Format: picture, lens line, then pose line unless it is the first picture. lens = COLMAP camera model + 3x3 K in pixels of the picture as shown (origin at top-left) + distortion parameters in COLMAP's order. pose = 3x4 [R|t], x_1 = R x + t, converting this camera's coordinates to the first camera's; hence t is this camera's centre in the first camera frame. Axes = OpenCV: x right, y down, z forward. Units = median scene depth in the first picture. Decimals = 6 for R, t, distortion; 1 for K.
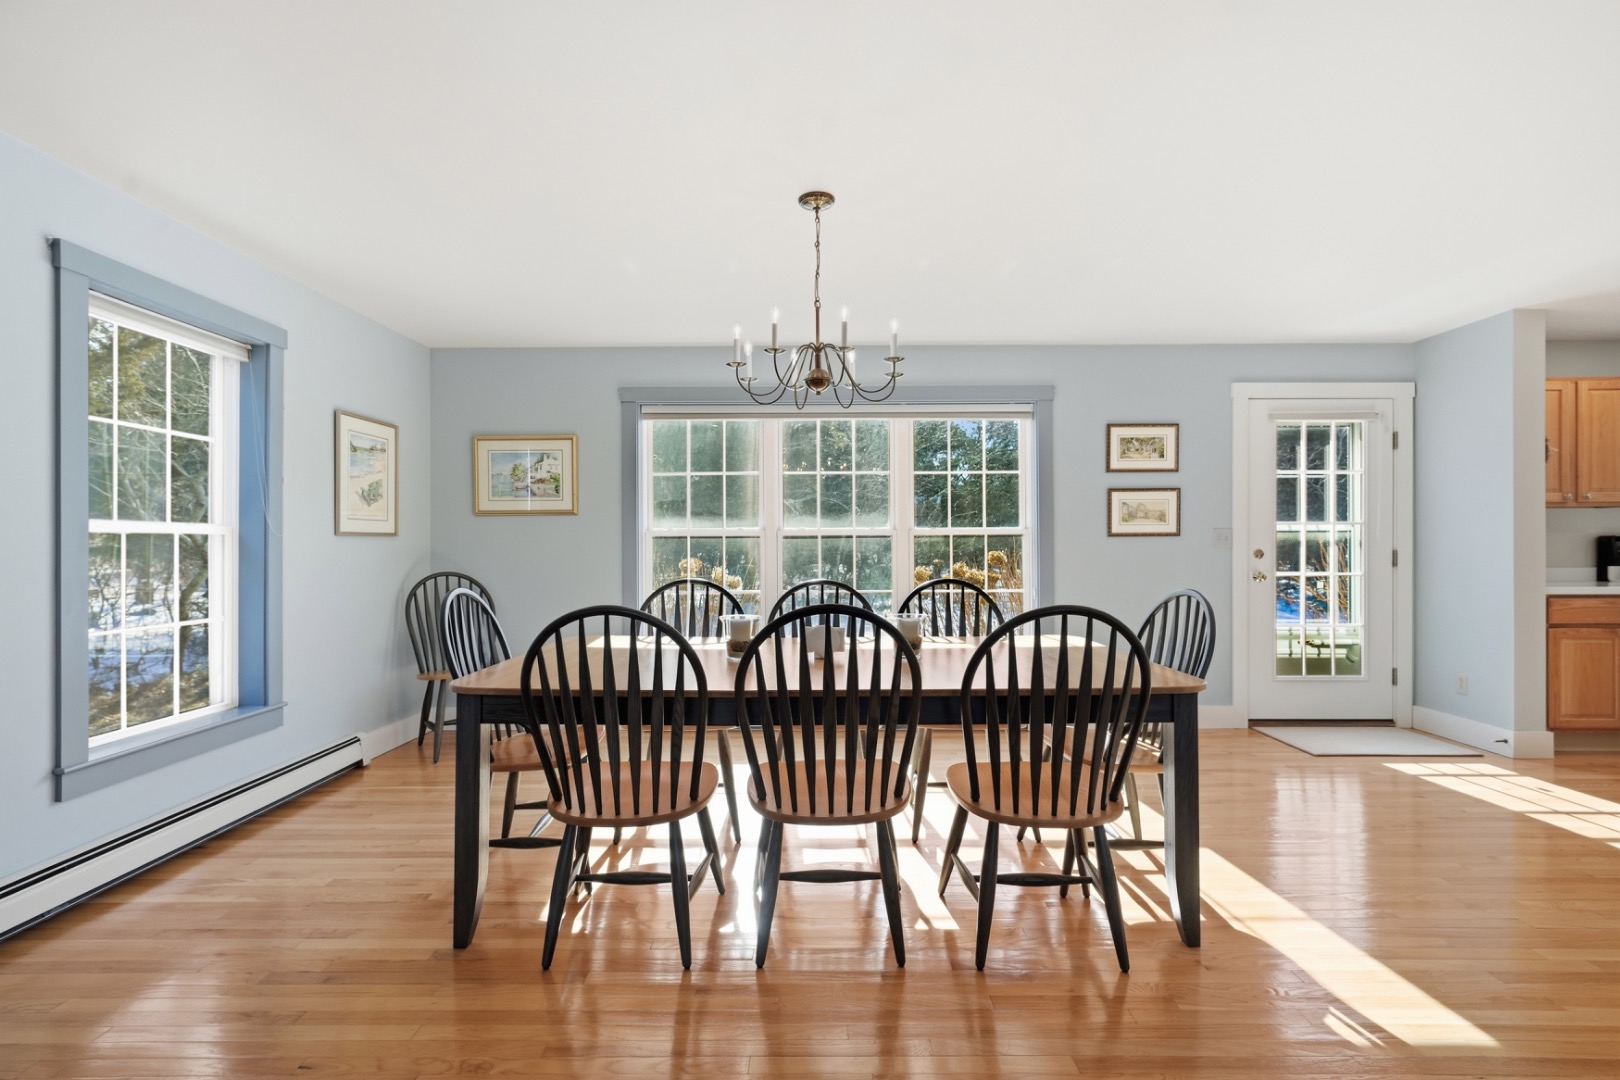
lens RADIAL K [[744.5, 0, 808.1], [0, 744.5, 546.7], [0, 0, 1]] dist [0.001010, 0.001946]
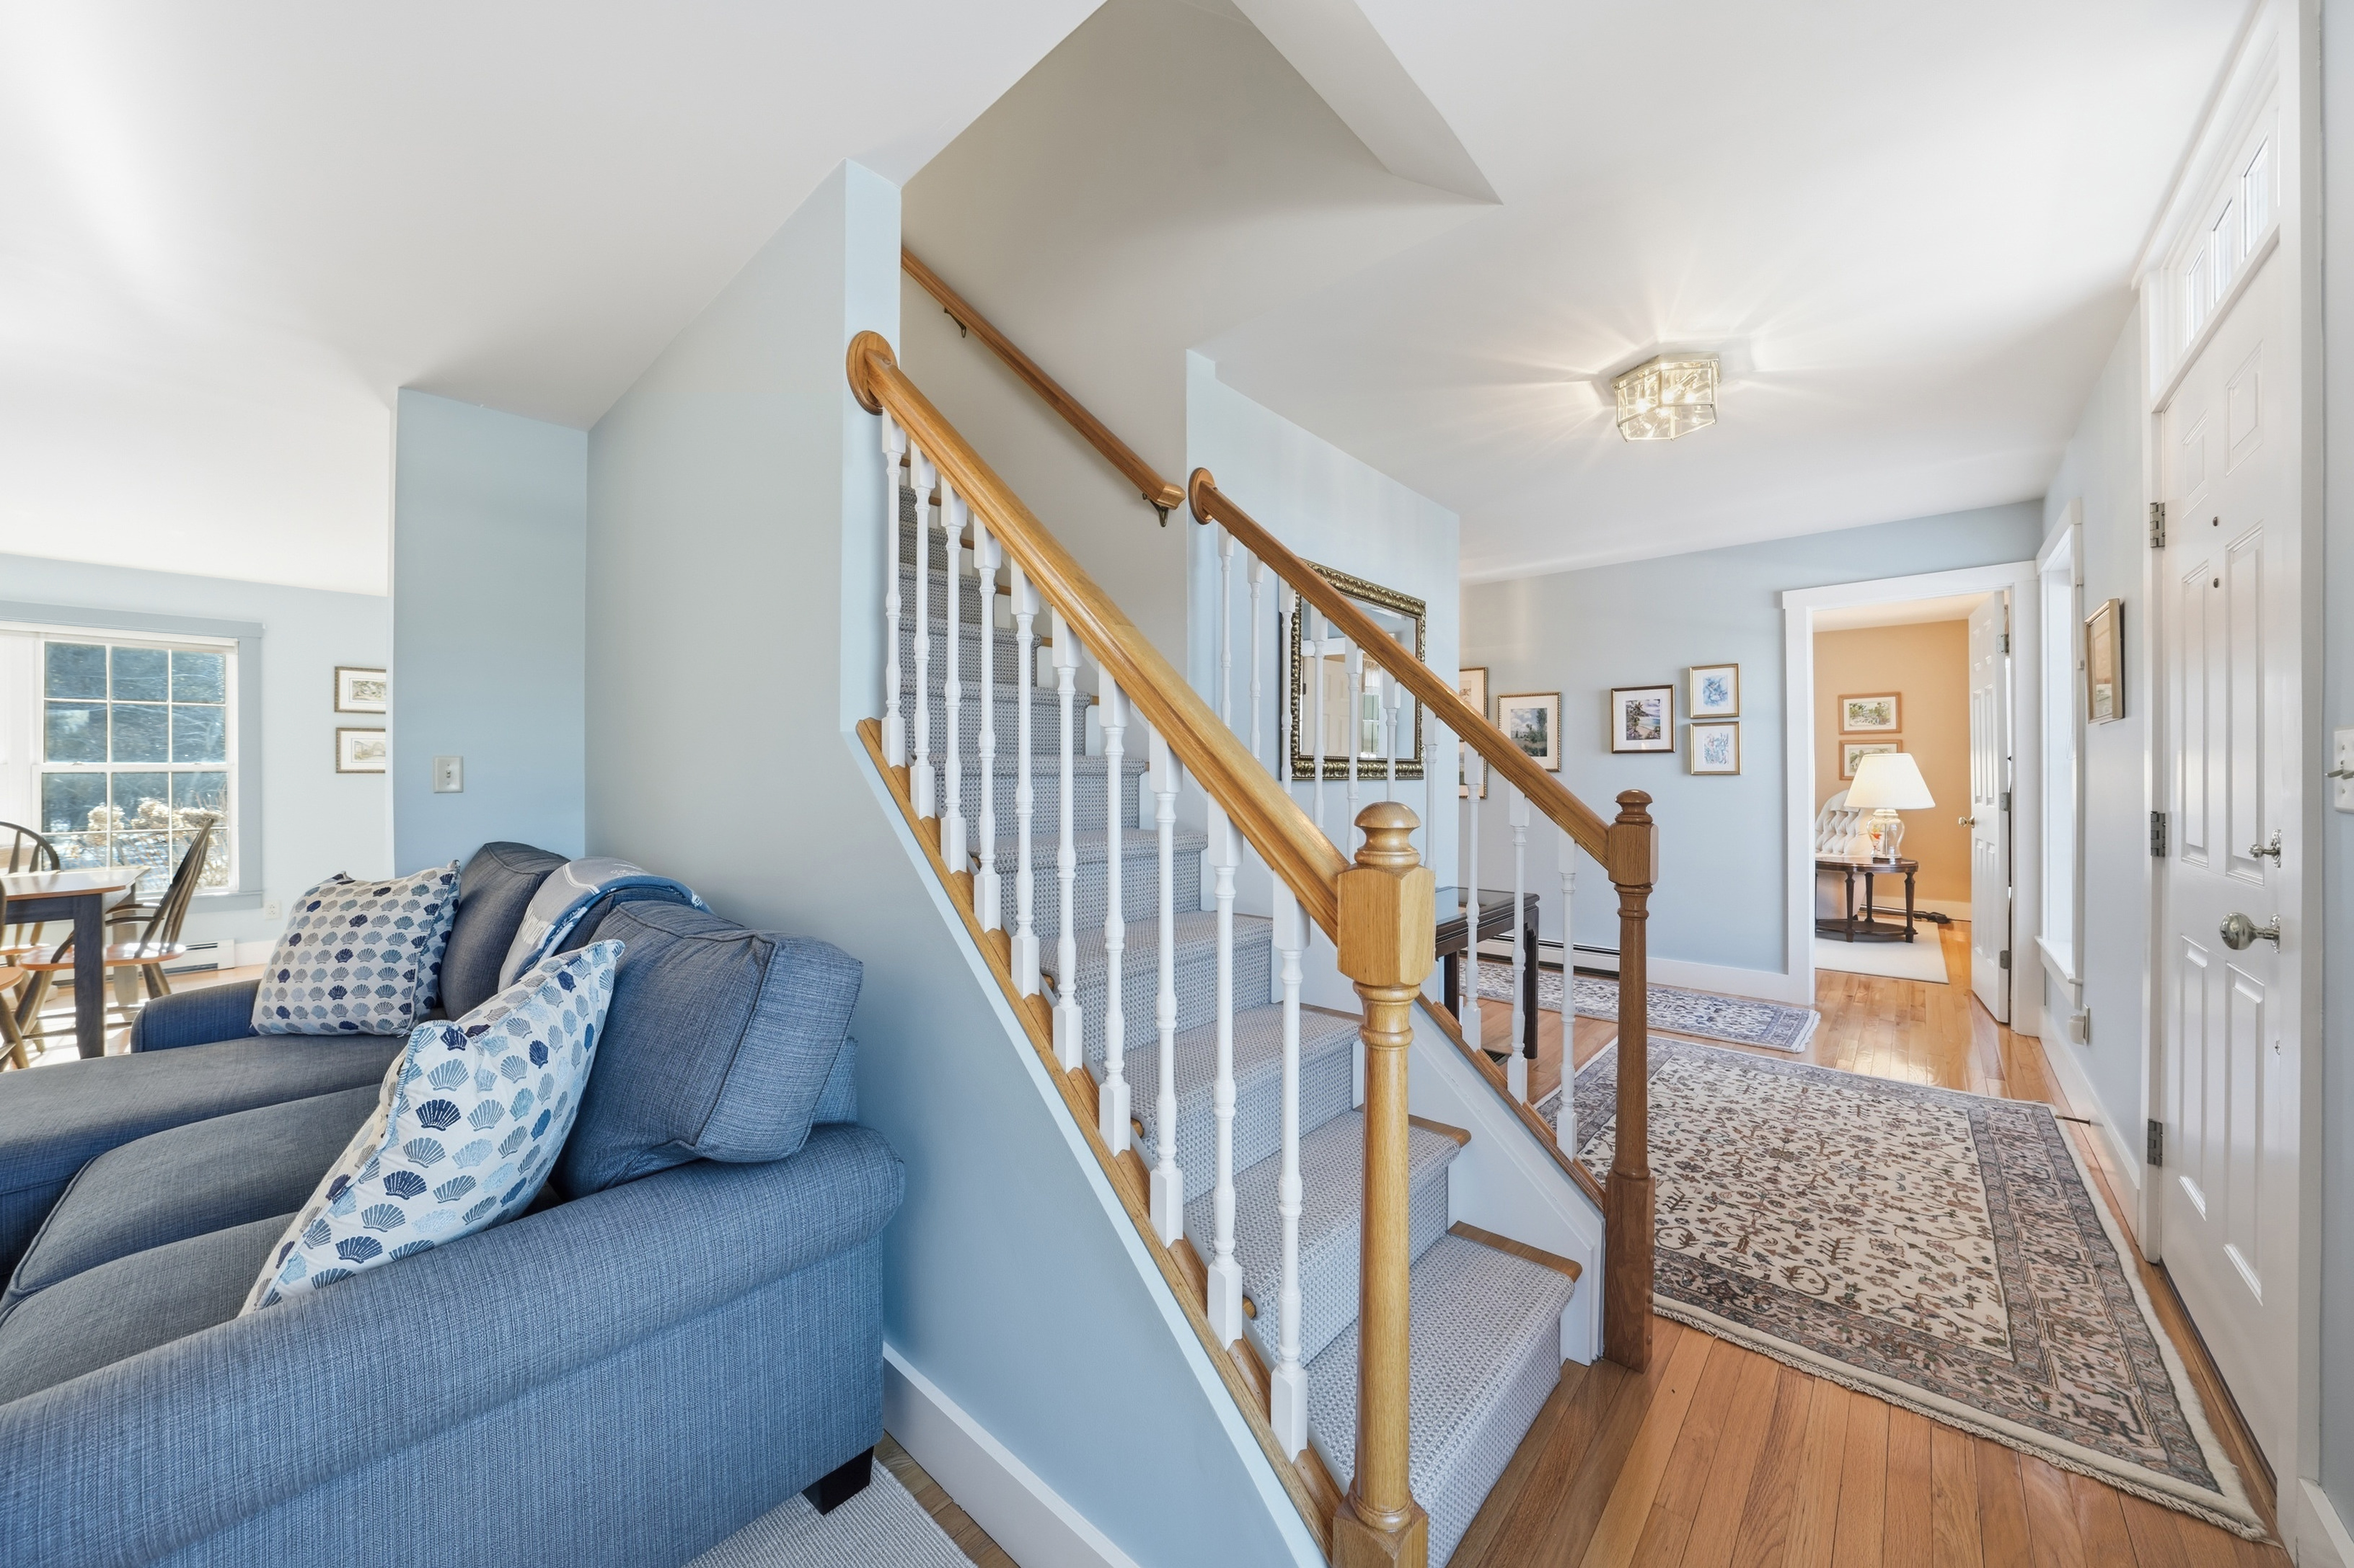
lens RADIAL K [[819.4, 0, 1194.2], [0, 819.4, 774.2], [0, 0, 1]] dist [-0.020690, 0.002942]
pose [[0.664272, 0.000939, 0.747490, 0.350720], [0.001460, 0.999996, -0.002554, -0.006798], [-0.747489, 0.002787, 0.664268, -0.664768]]
